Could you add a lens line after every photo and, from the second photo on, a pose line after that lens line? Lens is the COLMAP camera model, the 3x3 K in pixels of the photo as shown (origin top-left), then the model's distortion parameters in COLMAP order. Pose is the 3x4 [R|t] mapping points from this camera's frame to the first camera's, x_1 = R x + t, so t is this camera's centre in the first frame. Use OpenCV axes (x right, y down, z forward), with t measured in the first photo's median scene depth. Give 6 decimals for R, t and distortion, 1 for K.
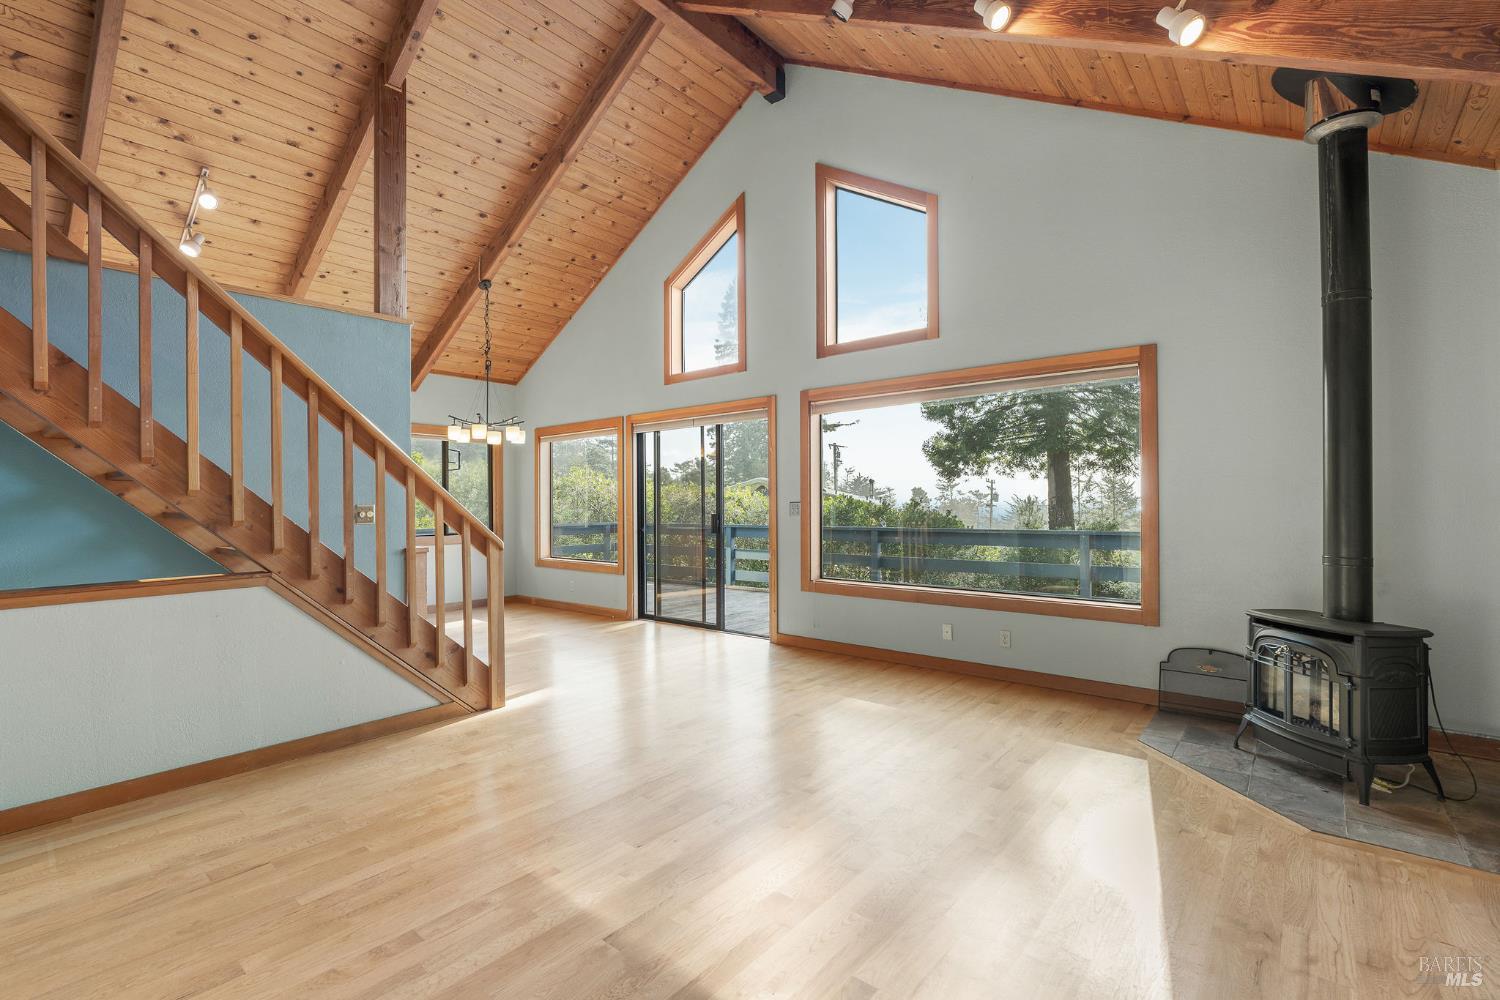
lens RADIAL K [[679.6, 0, 748.8], [0, 679.6, 502.8], [0, 0, 1]] dist [-0.000157, 0.000140]
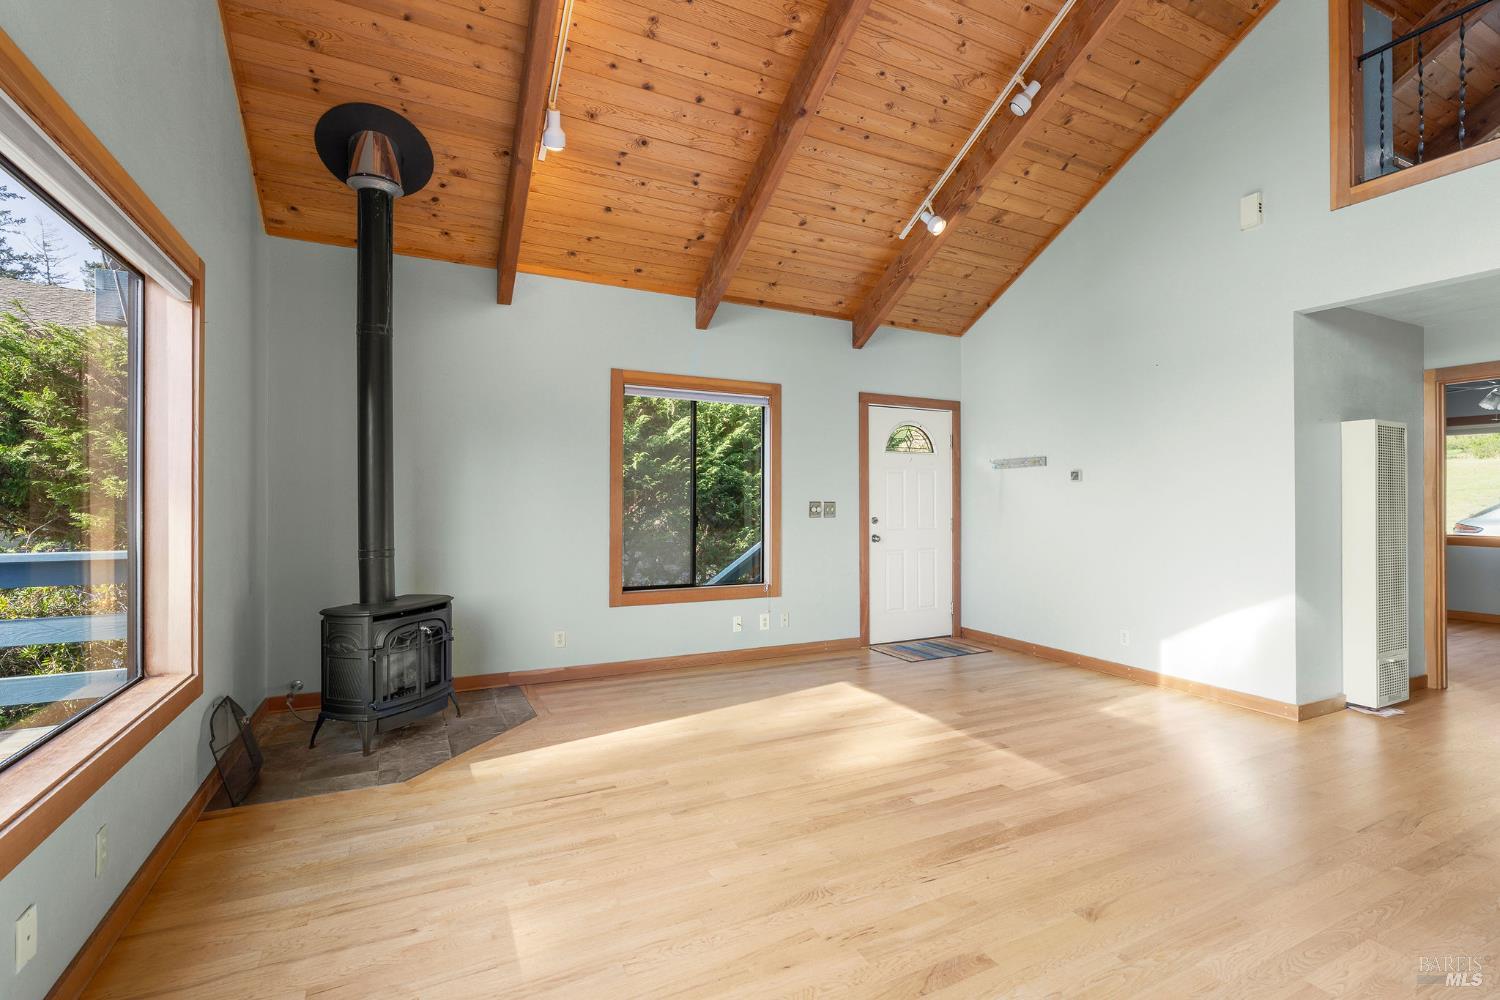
lens RADIAL K [[680.1, 0, 745.7], [0, 680.1, 497.2], [0, 0, 1]] dist [-0.000313, -0.000052]
pose [[-0.917197, 0.012607, 0.398234, -0.140118], [0.009074, 0.999901, -0.010755, 0.004363], [-0.398330, -0.006251, -0.917221, 1.367672]]
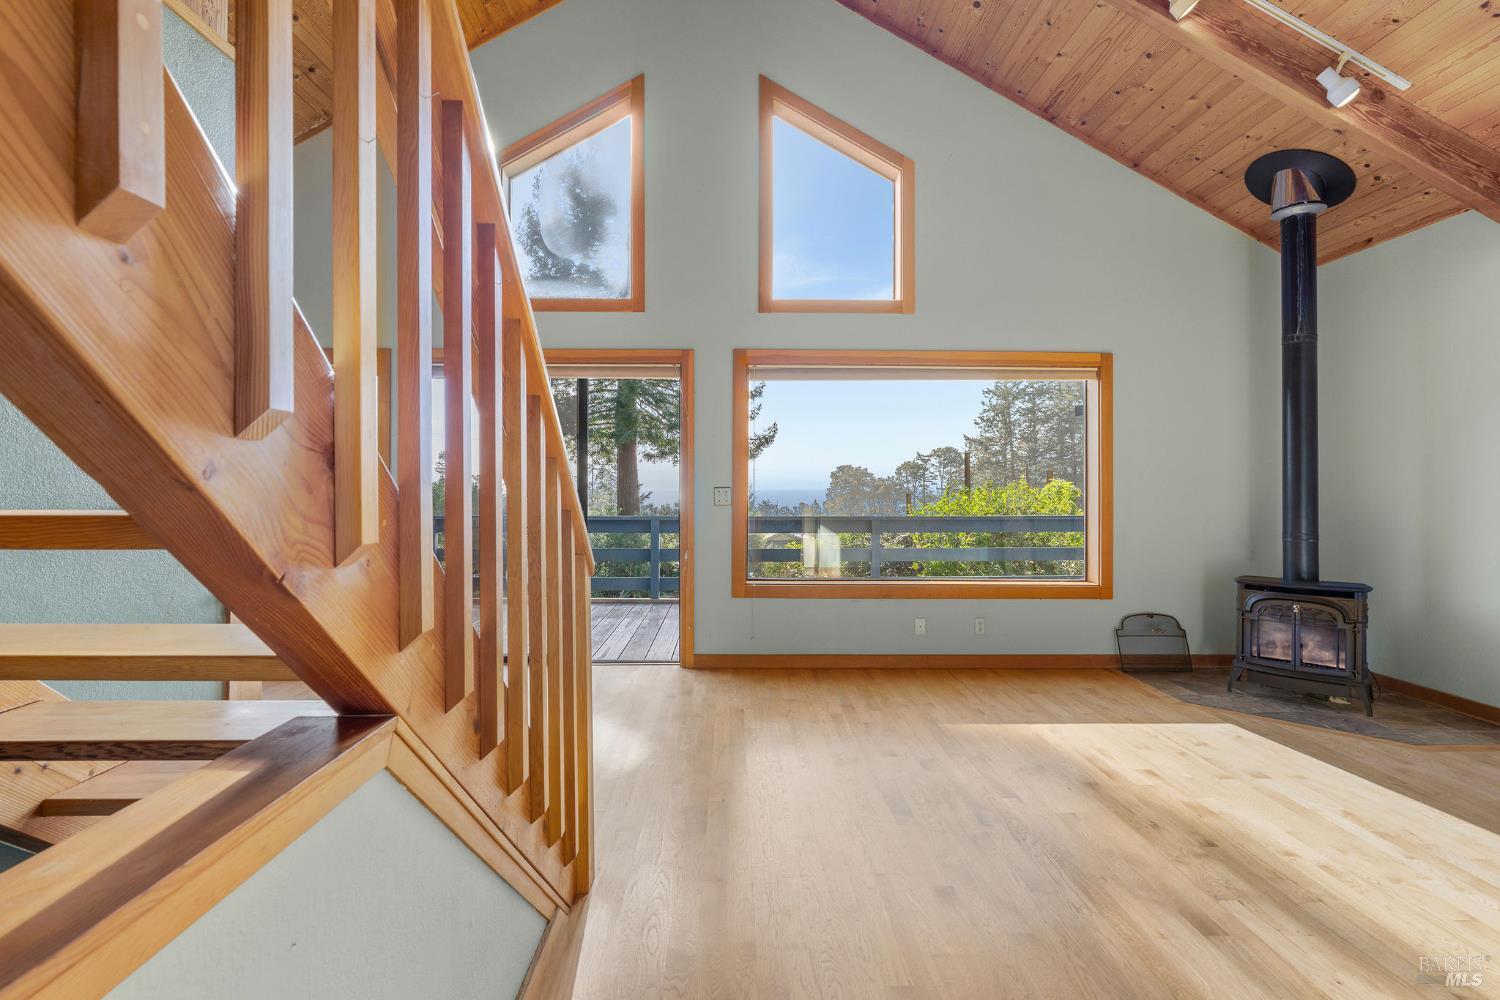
lens RADIAL K [[679.4, 0, 749.2], [0, 679.4, 490.3], [0, 0, 1]] dist [-0.000983, -0.000100]
pose [[0.749856, 0.007213, 0.661561, -0.611221], [-0.009209, 0.999957, -0.000464, 0.003827], [-0.661537, -0.005744, 0.749891, 0.534487]]
